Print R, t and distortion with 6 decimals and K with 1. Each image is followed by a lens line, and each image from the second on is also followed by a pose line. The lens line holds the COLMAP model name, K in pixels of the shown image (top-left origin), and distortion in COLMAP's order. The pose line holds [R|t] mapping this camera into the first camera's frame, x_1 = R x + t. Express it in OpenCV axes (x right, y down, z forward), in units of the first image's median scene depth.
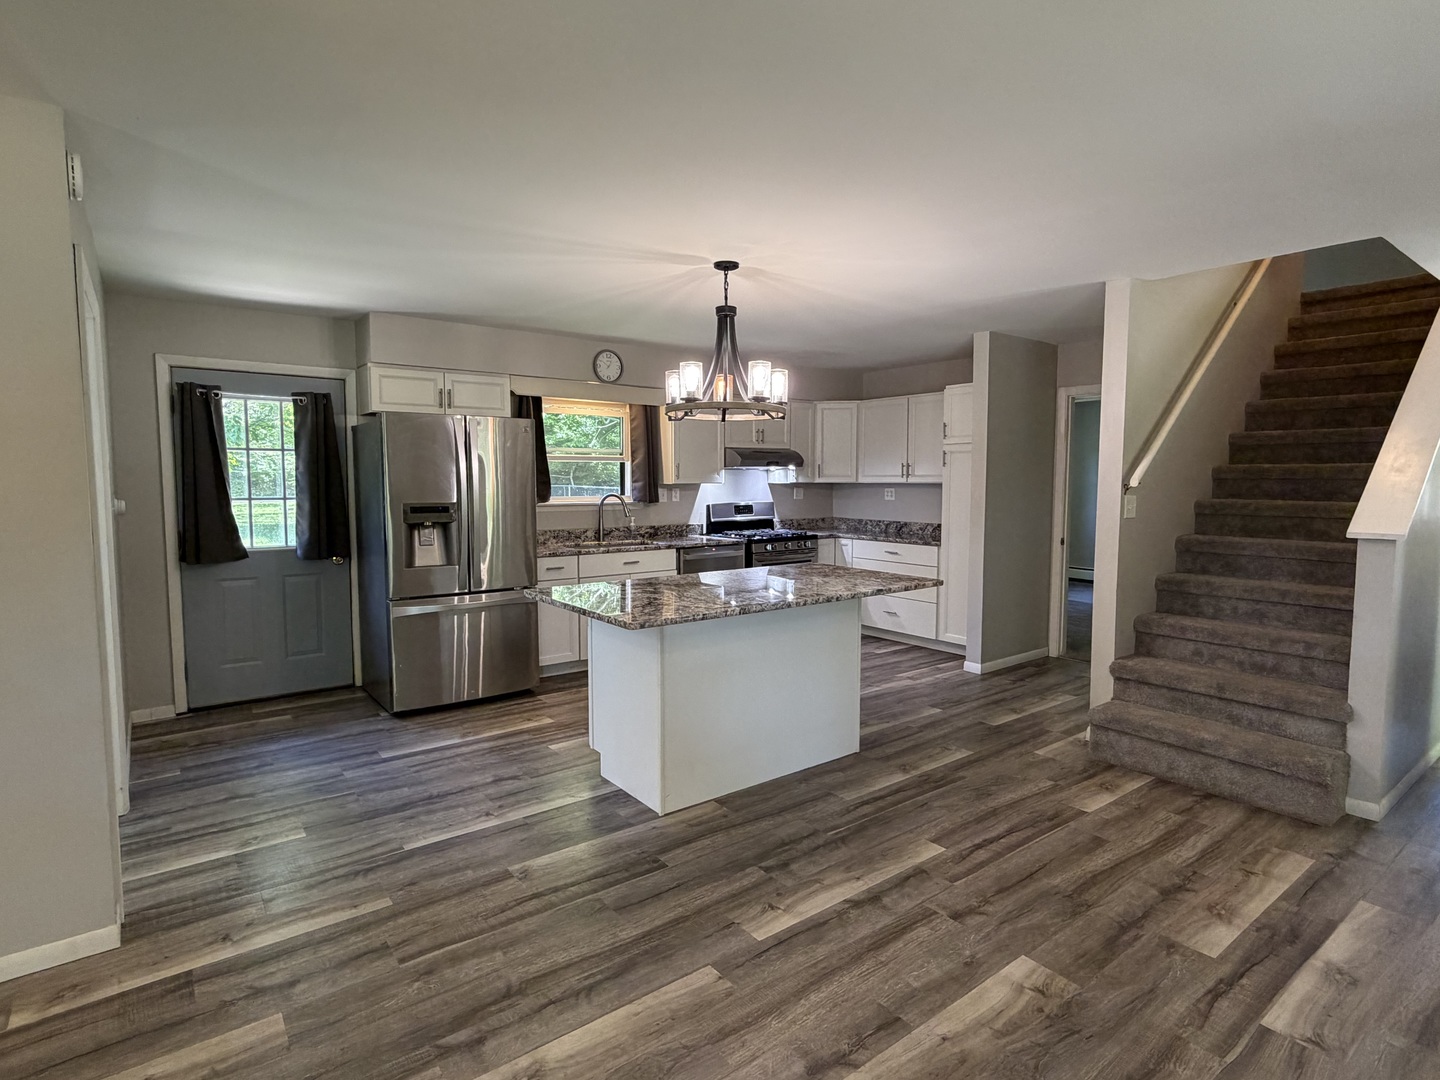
lens RADIAL K [[754.6, 0, 715.7], [0, 754.6, 535.9], [0, 0, 1]] dist [-0.000343, -0.000312]
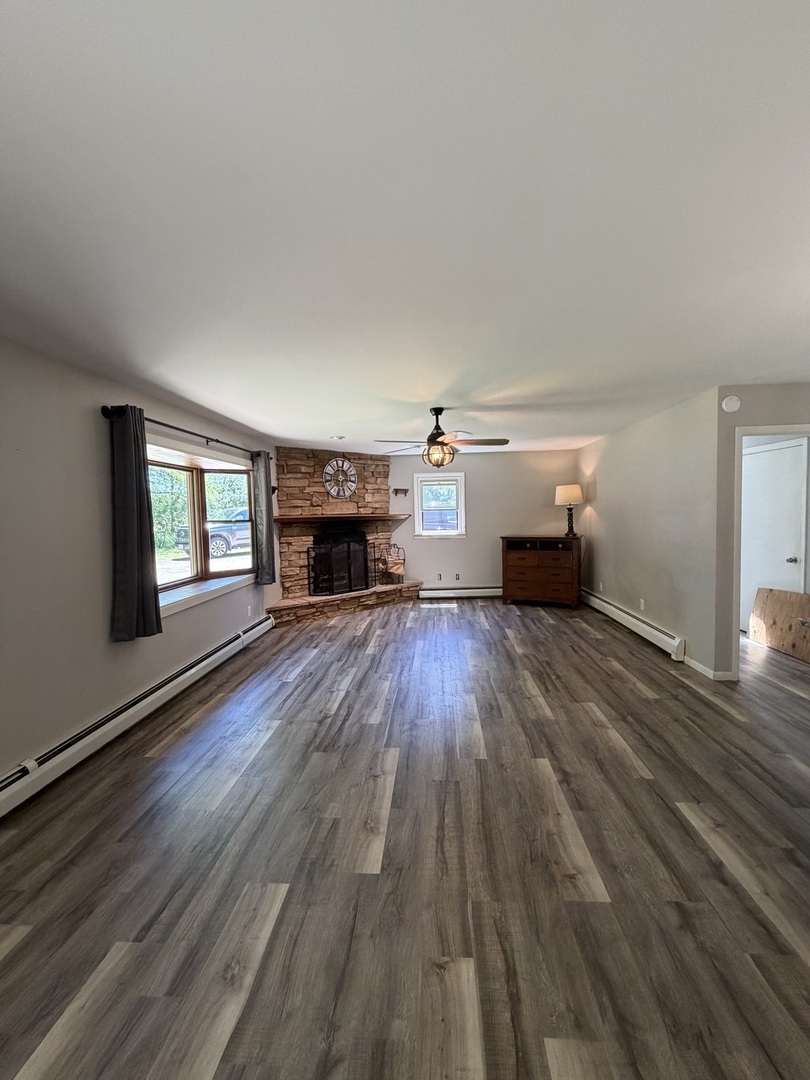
lens RADIAL K [[428.9, 0, 409.6], [0, 428.9, 537.4], [0, 0, 1]] dist [-0.000022, -0.000087]
pose [[-0.654184, 0.057802, -0.754123, 0.941381], [-0.035997, 0.993566, 0.107381, -0.091851], [0.755478, 0.097393, -0.647894, 0.958819]]
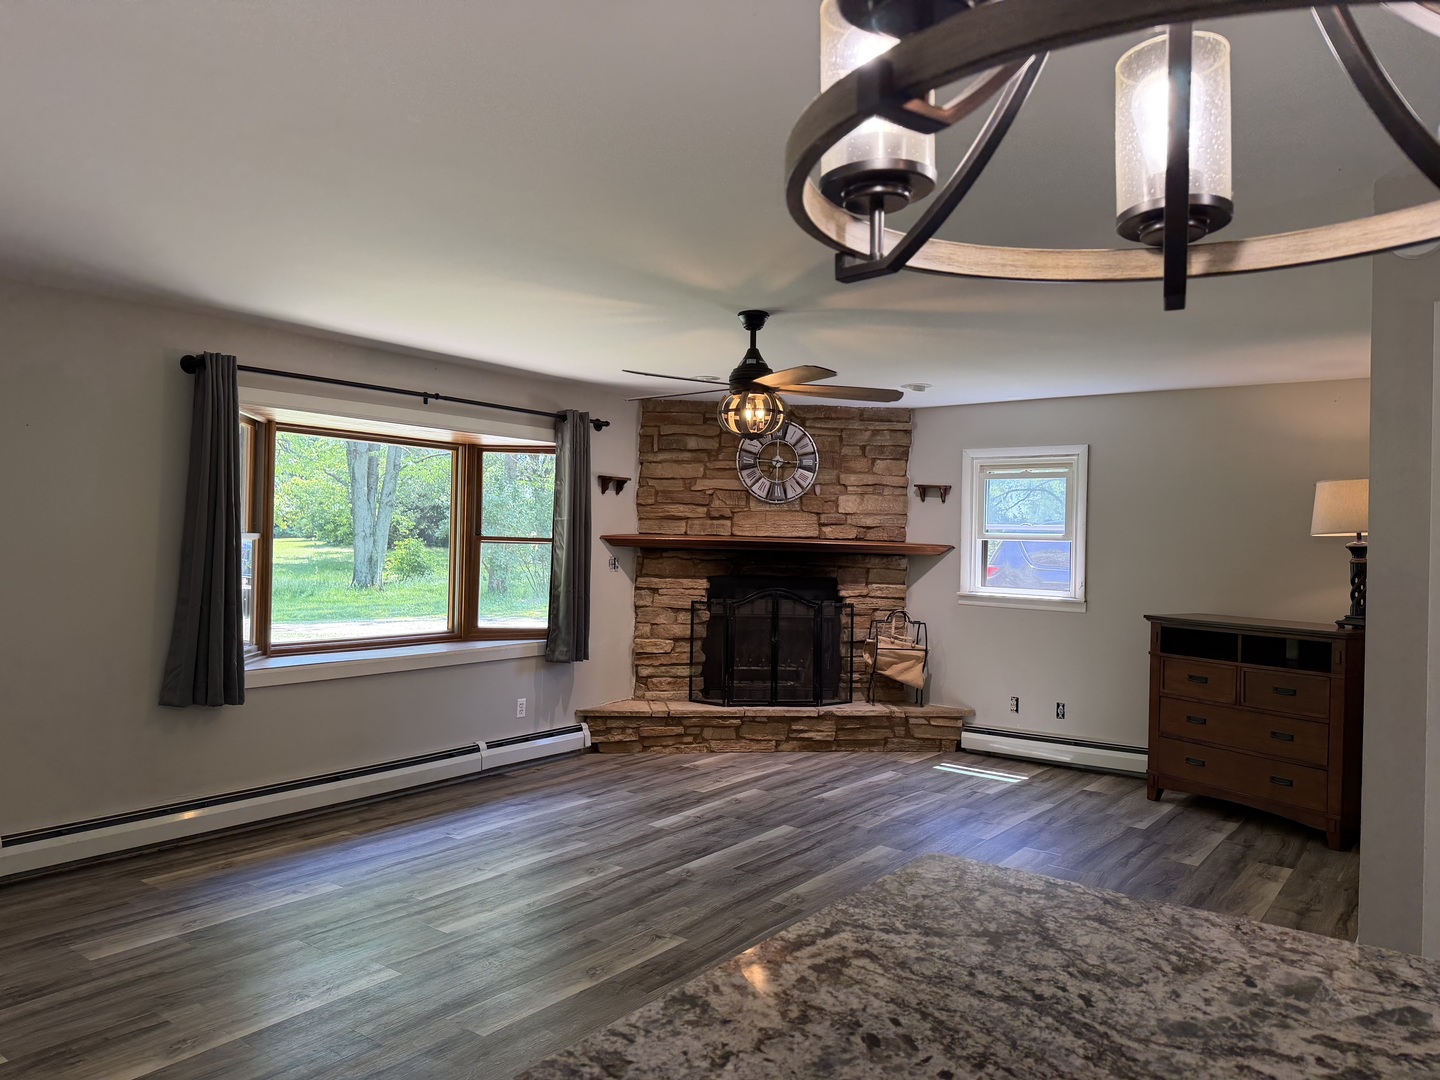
lens RADIAL K [[998.2, 0, 727.5], [0, 998.2, 543.5], [0, 0, 1]] dist [0.165562, -0.283587]
pose [[-0.960271, -0.020806, -0.278292, 0.212202], [-0.044896, 0.995745, 0.080470, -0.139748], [0.275434, 0.089768, -0.957120, 1.598412]]
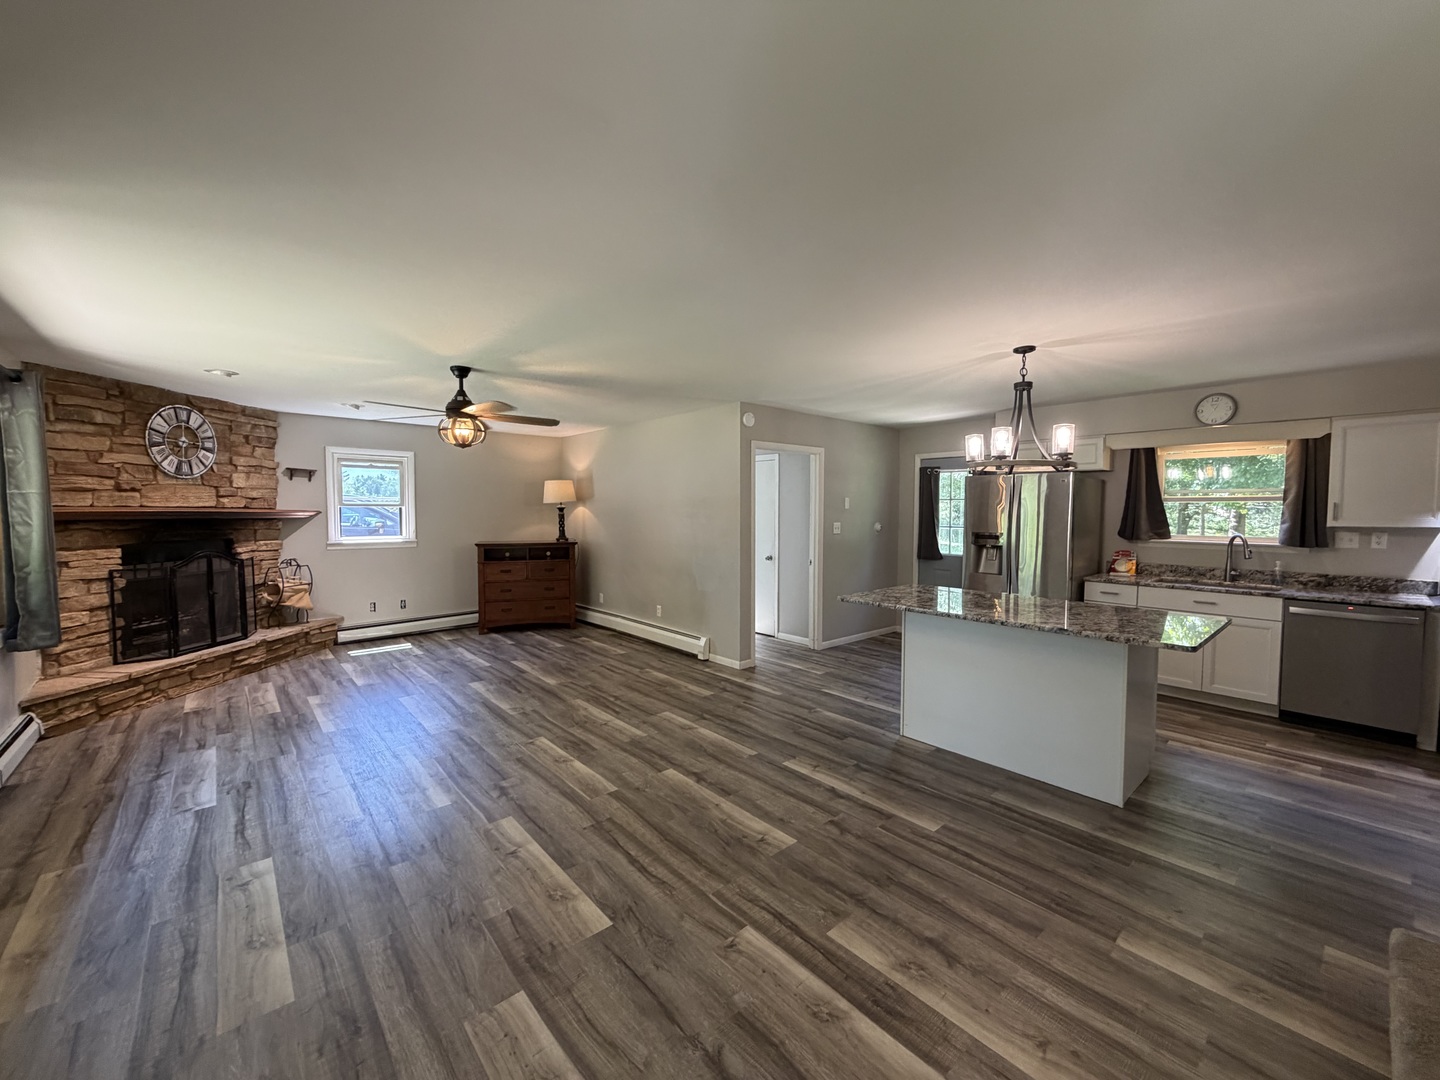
lens RADIAL K [[570.1, 0, 716.3], [0, 570.1, 538.6], [0, 0, 1]] dist [0.000808, 0.000091]
pose [[0.069757, 0.050171, -0.996302, 1.242202], [-0.081034, 0.995719, 0.044468, -0.063278], [0.994267, 0.077632, 0.073524, 0.593404]]
